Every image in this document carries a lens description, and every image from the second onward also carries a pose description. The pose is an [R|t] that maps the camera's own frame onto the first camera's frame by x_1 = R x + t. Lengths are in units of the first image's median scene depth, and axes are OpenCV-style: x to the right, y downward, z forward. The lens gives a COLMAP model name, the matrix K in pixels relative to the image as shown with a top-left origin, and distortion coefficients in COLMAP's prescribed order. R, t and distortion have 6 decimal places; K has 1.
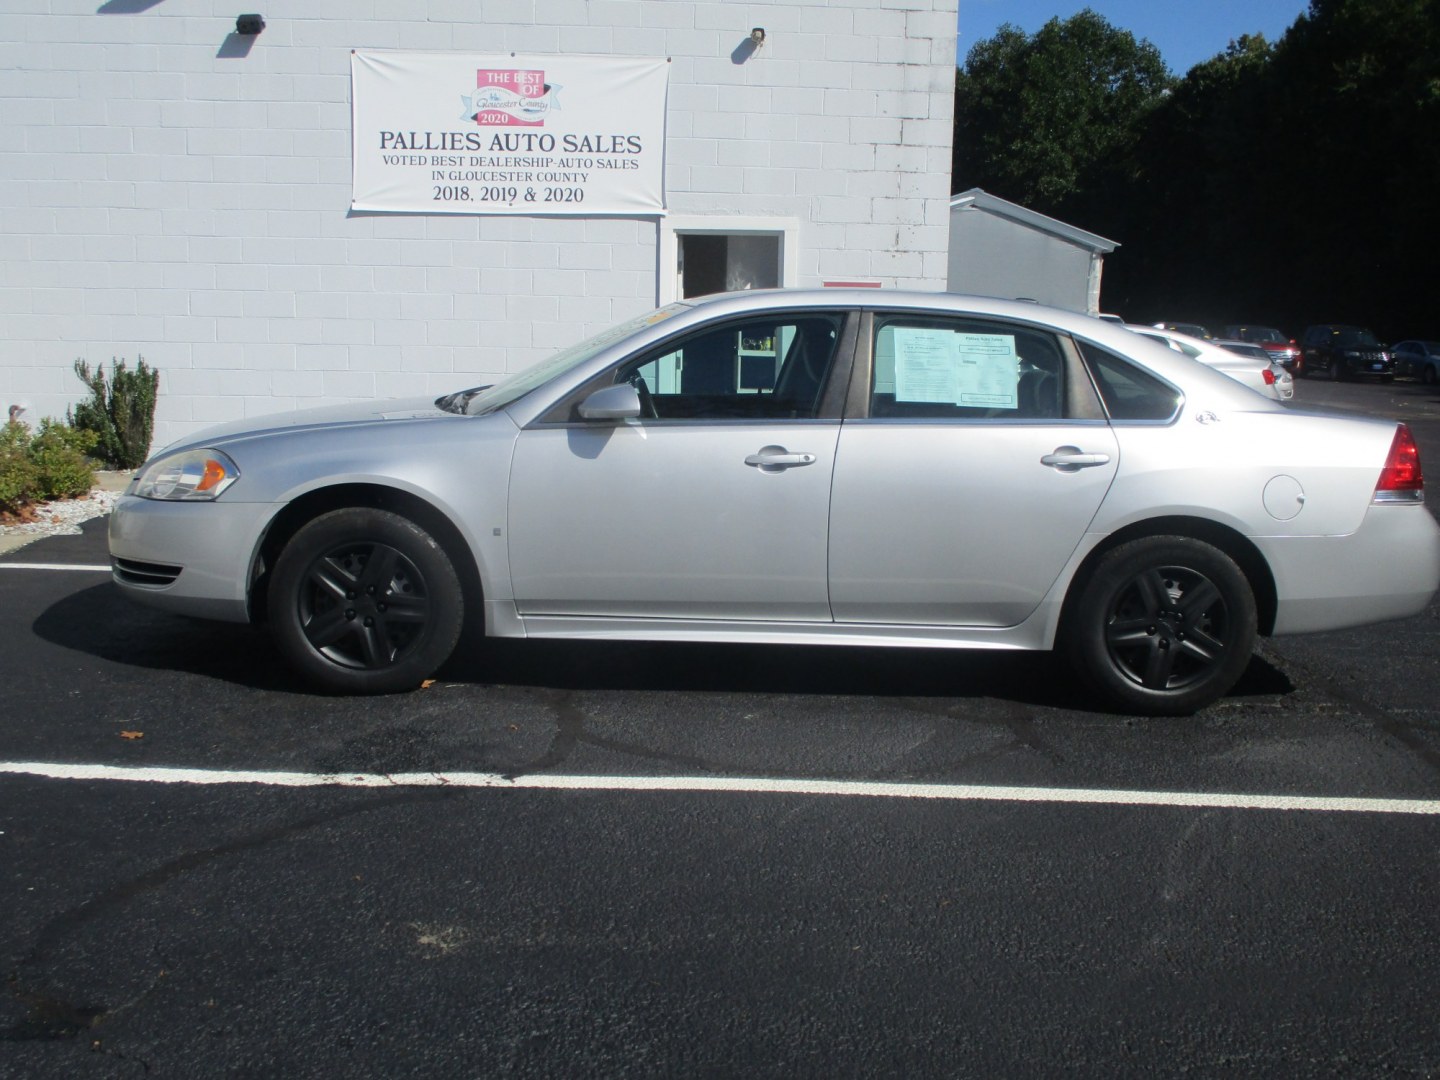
lens RADIAL K [[1471.9, 0, 720.0], [0, 1471.9, 540.0], [0, 0, 1]] dist [-0.070574, 0.032750]
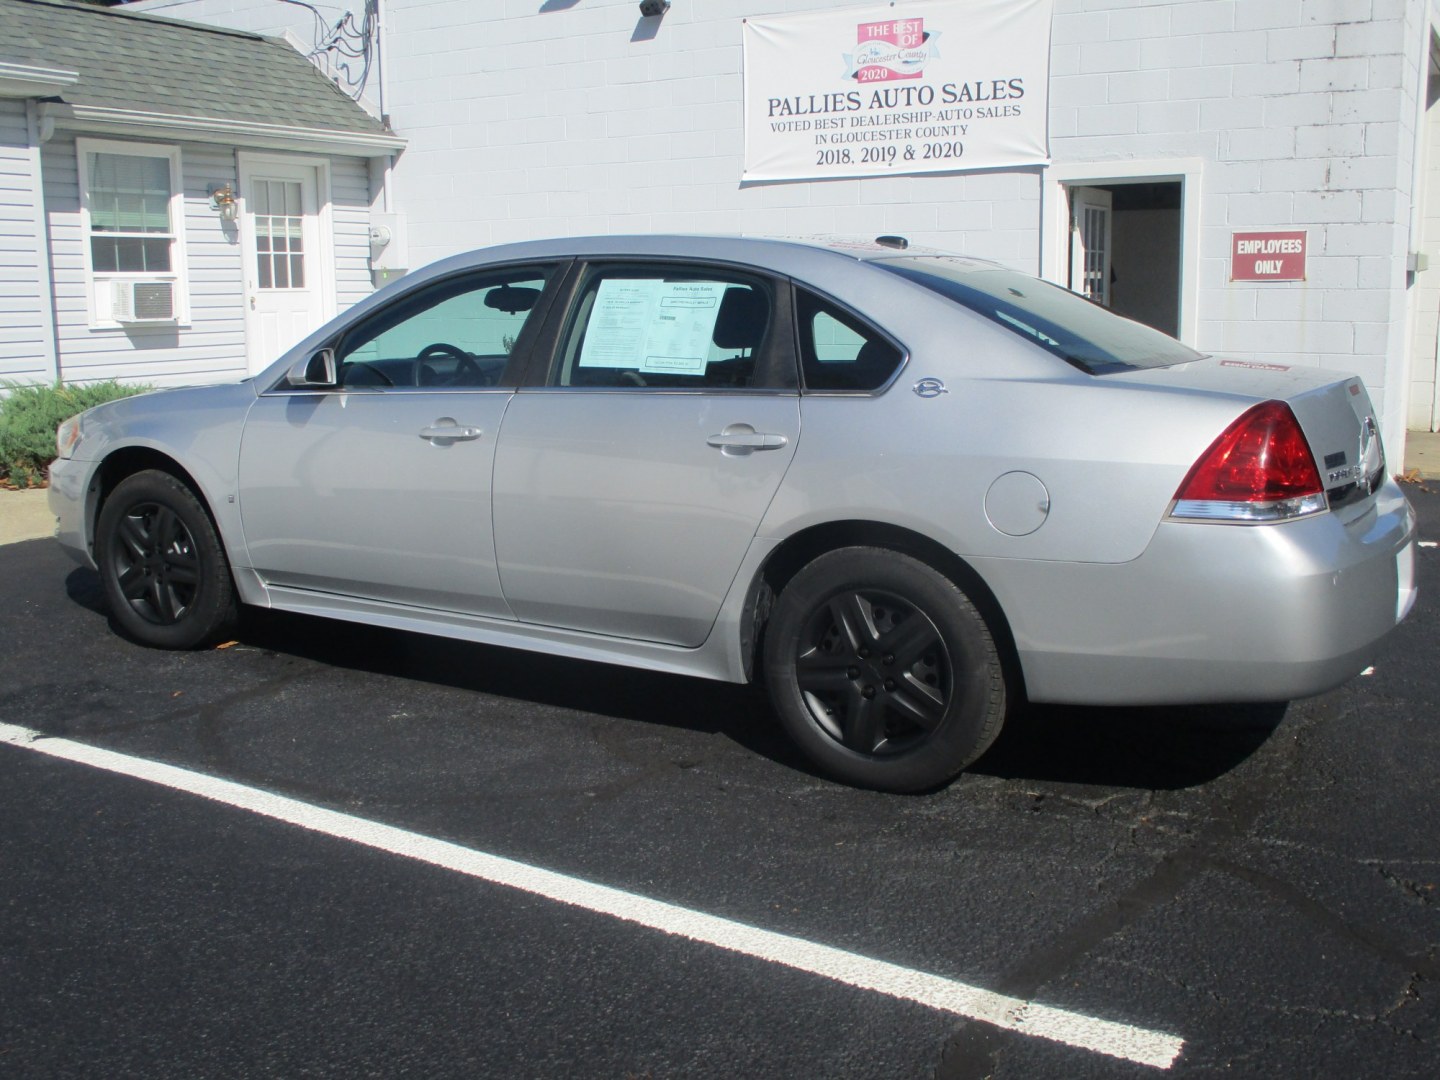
lens RADIAL K [[1471.9, 0, 720.0], [0, 1471.9, 540.0], [0, 0, 1]] dist [-0.070574, 0.032750]
pose [[0.839485, 0.063144, -0.539702, 0.291609], [-0.054988, 0.997998, 0.031232, -0.011735], [0.540594, 0.003458, 0.841277, 0.151596]]
